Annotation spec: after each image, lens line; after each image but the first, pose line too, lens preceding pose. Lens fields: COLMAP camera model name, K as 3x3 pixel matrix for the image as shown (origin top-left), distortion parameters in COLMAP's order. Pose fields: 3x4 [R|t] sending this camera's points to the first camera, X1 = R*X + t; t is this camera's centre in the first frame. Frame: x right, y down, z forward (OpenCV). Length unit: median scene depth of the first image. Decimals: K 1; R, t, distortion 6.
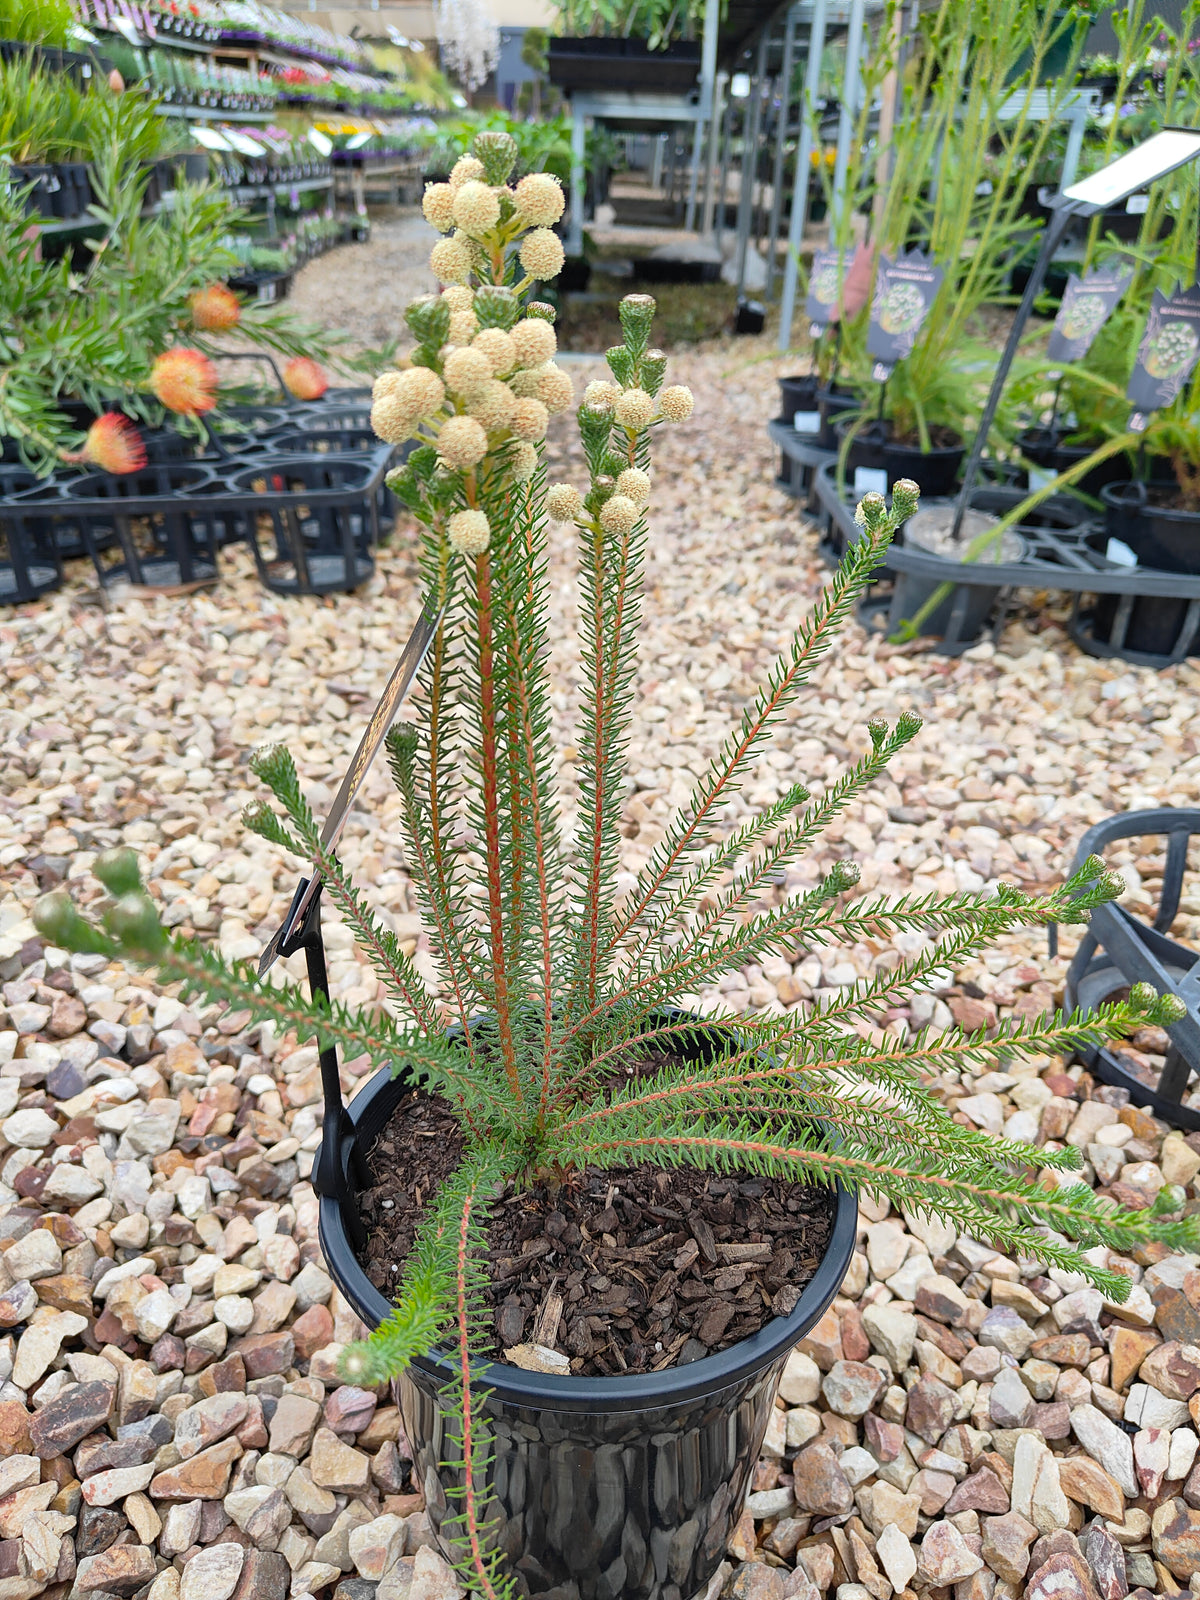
lens RADIAL K [[1138.8, 0, 600.0], [0, 1138.8, 800.0], [0, 0, 1]] dist [-0.003811, 0.003171]
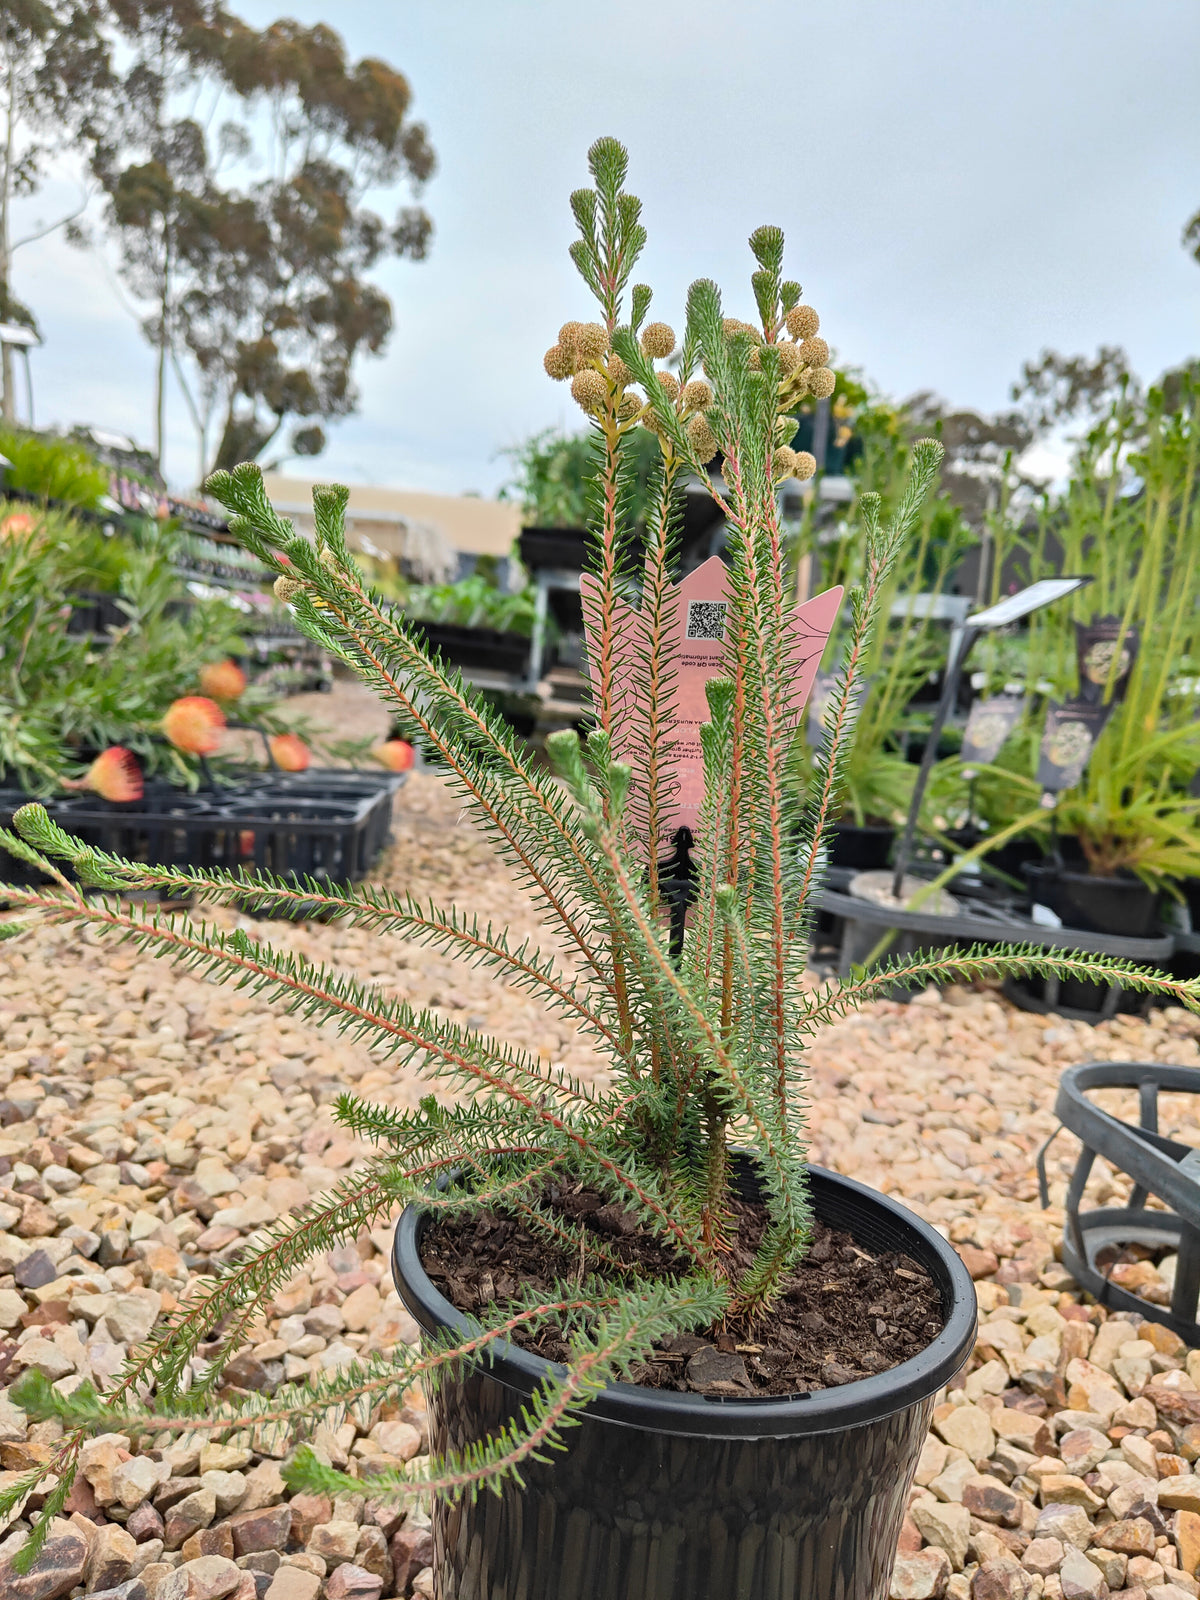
lens RADIAL K [[1150.7, 0, 605.0], [0, 1150.7, 797.1], [0, 0, 1]] dist [0.000843, -0.001176]
pose [[0.995404, 0.064843, 0.070471, -0.065313], [-0.032469, 0.920813, -0.388652, 0.157465], [-0.090092, 0.384577, 0.918686, -0.033644]]
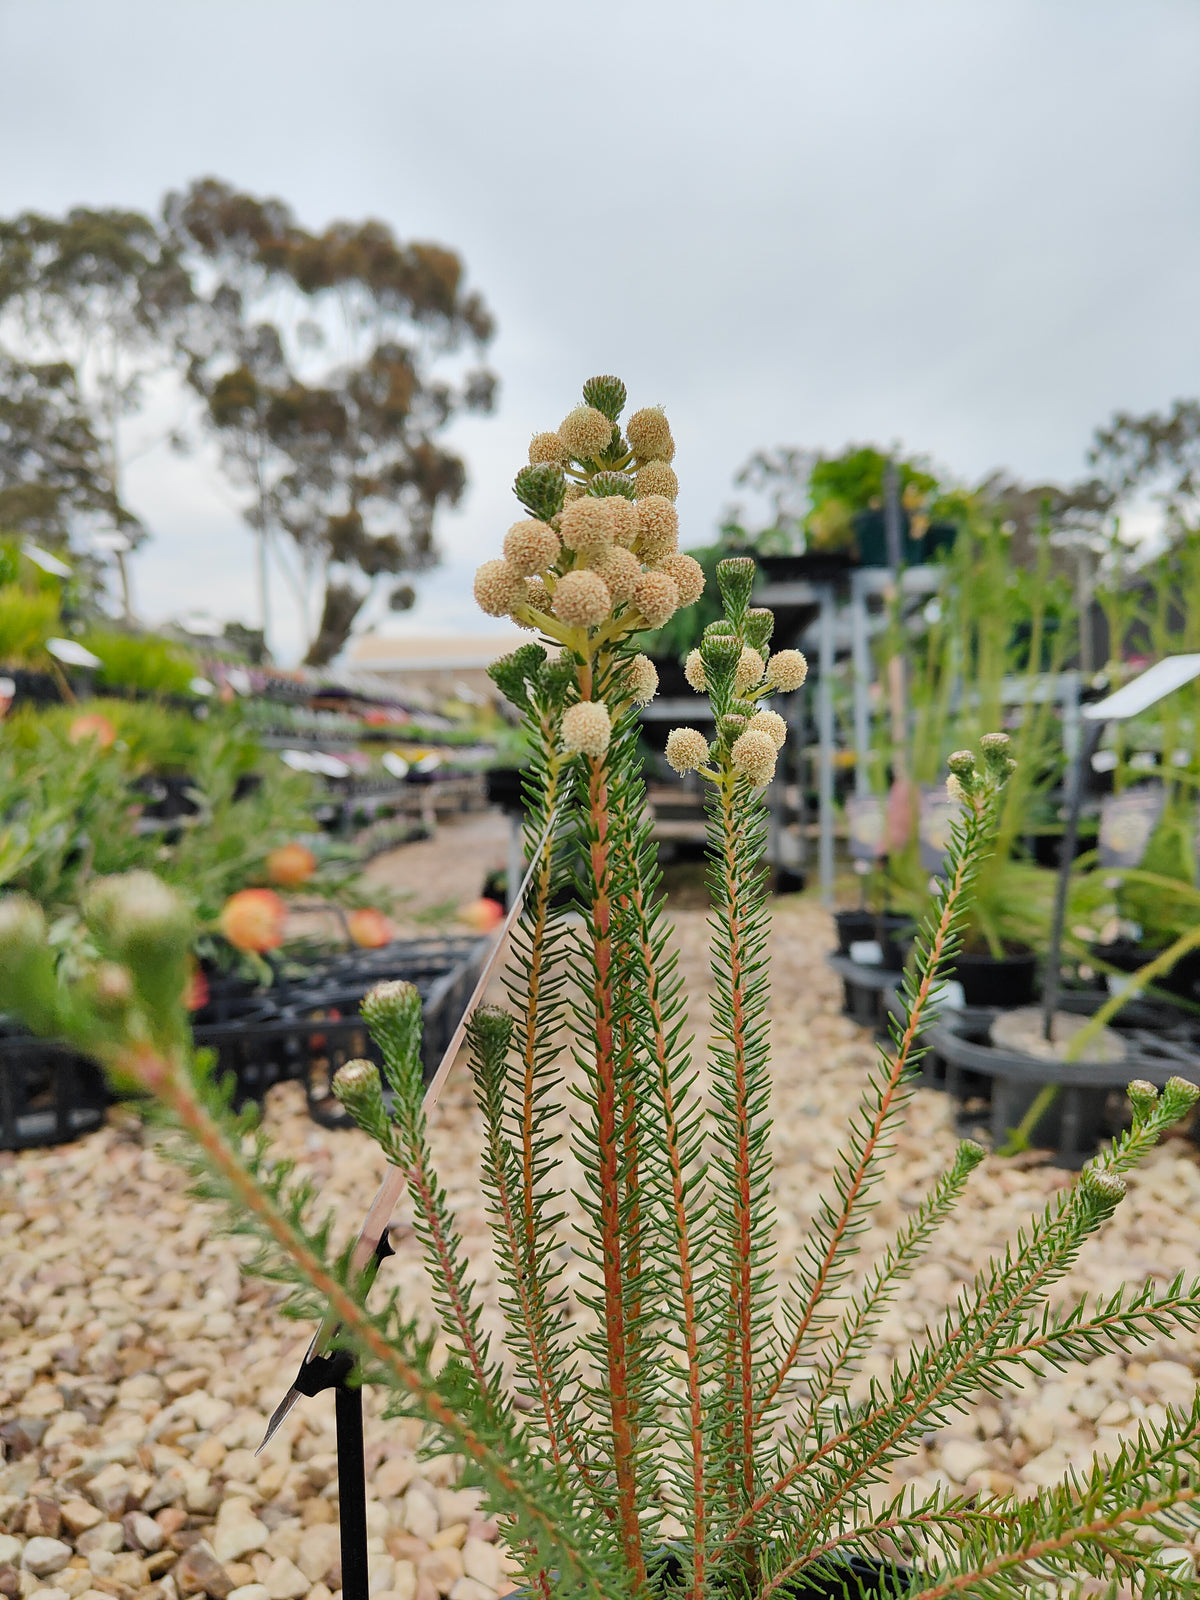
lens RADIAL K [[1147.9, 0, 591.5], [0, 1147.9, 819.4], [0, 0, 1]] dist [-0.012983, -0.000039]
pose [[0.998285, -0.041696, -0.041089, -0.021512], [0.017979, 0.886360, -0.462647, 0.048311], [0.055710, 0.461115, 0.885590, 0.083385]]
